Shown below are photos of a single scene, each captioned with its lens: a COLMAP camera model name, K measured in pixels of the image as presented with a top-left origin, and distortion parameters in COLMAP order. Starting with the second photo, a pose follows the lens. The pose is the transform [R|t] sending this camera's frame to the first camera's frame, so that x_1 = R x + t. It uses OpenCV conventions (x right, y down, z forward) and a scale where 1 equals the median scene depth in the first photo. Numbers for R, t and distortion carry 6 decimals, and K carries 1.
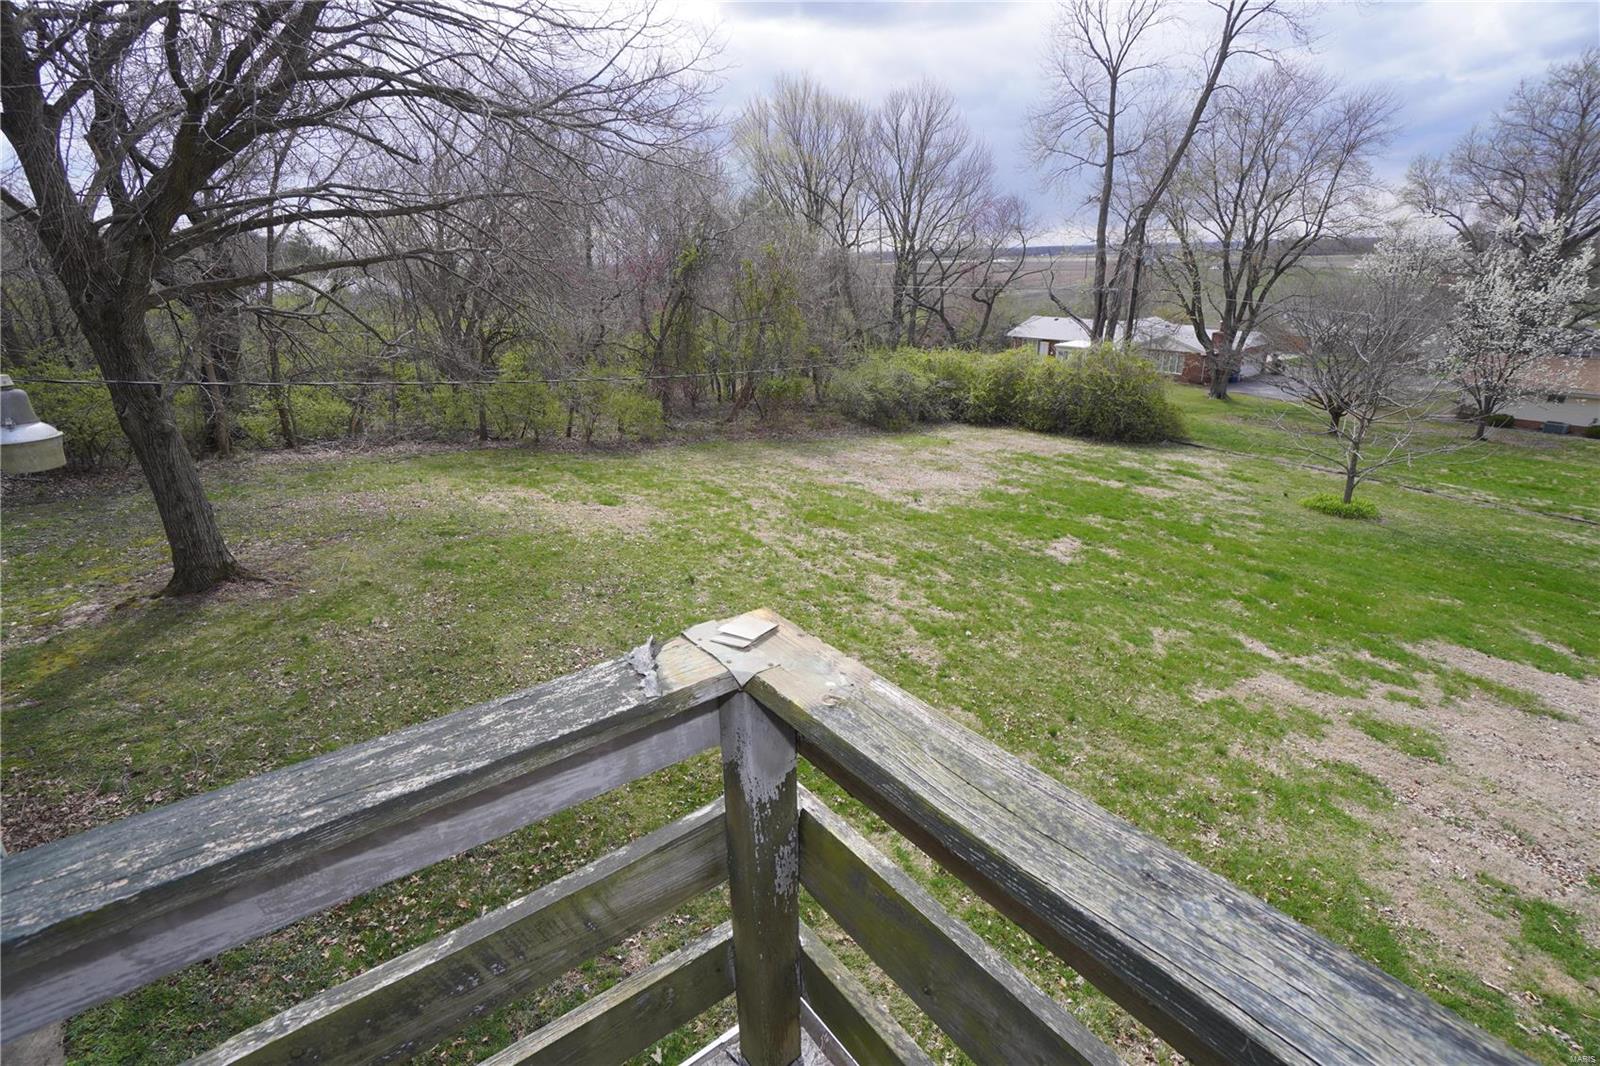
lens RADIAL K [[738.4, 0, 805.5], [0, 738.4, 530.4], [0, 0, 1]] dist [-0.047482, 0.019331]
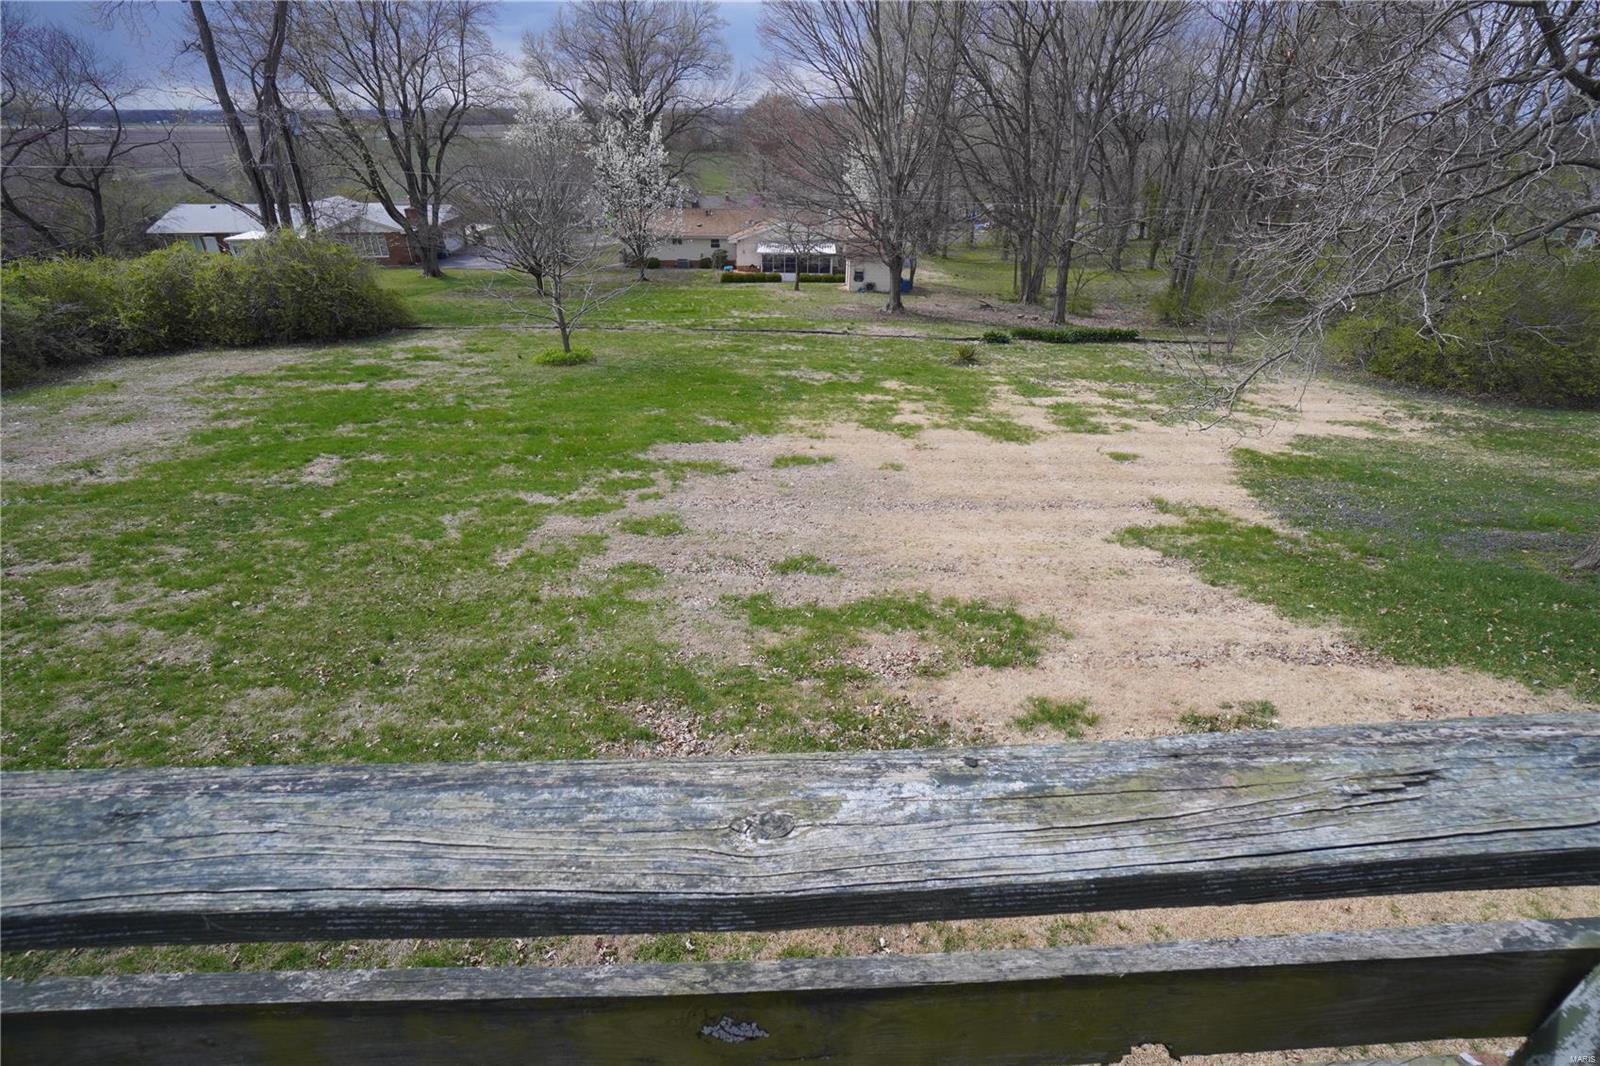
lens RADIAL K [[738.4, 0, 800.6], [0, 738.4, 524.8], [0, 0, 1]] dist [-0.047482, 0.019331]
pose [[0.575339, -0.370986, 0.728940, 0.008413], [0.262696, 0.927815, 0.264860, 0.002633], [-0.774581, 0.039105, 0.631265, -0.003628]]
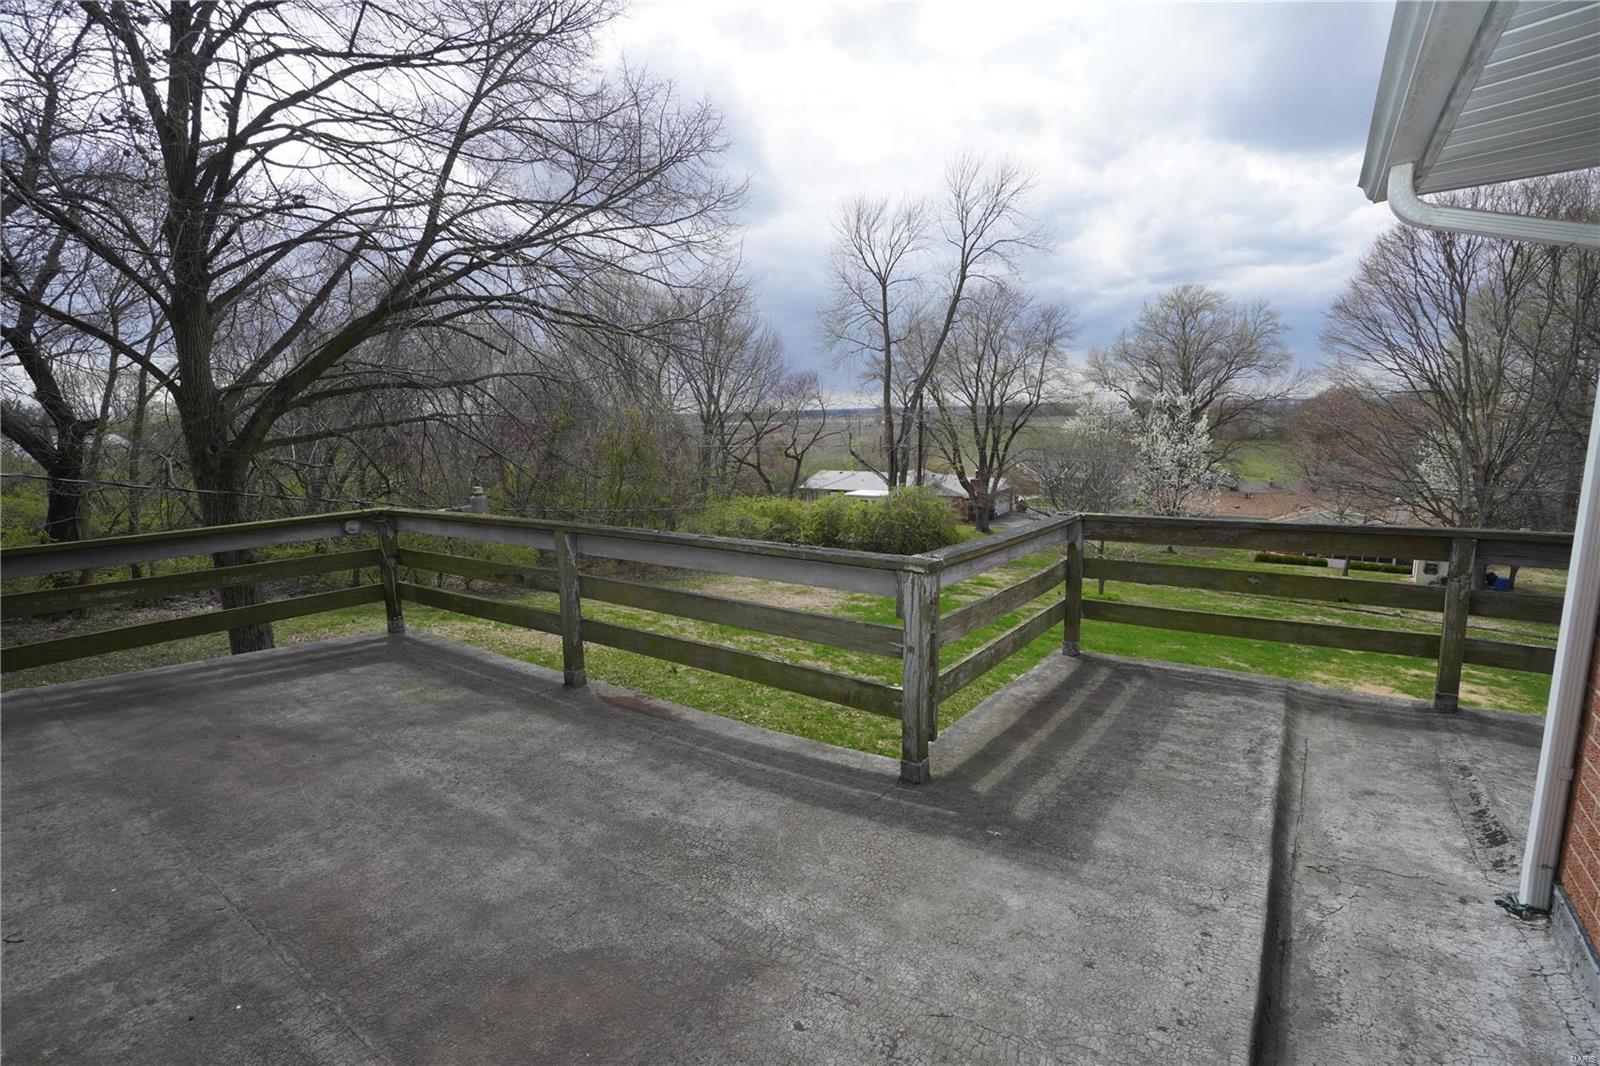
lens RADIAL K [[738.4, 0, 810.4], [0, 738.4, 530.5], [0, 0, 1]] dist [-0.047482, 0.019331]
pose [[0.955157, -0.037265, 0.293746, -0.100173], [0.096908, 0.976756, -0.191198, 0.033010], [-0.279793, 0.211091, 0.936566, -0.092886]]
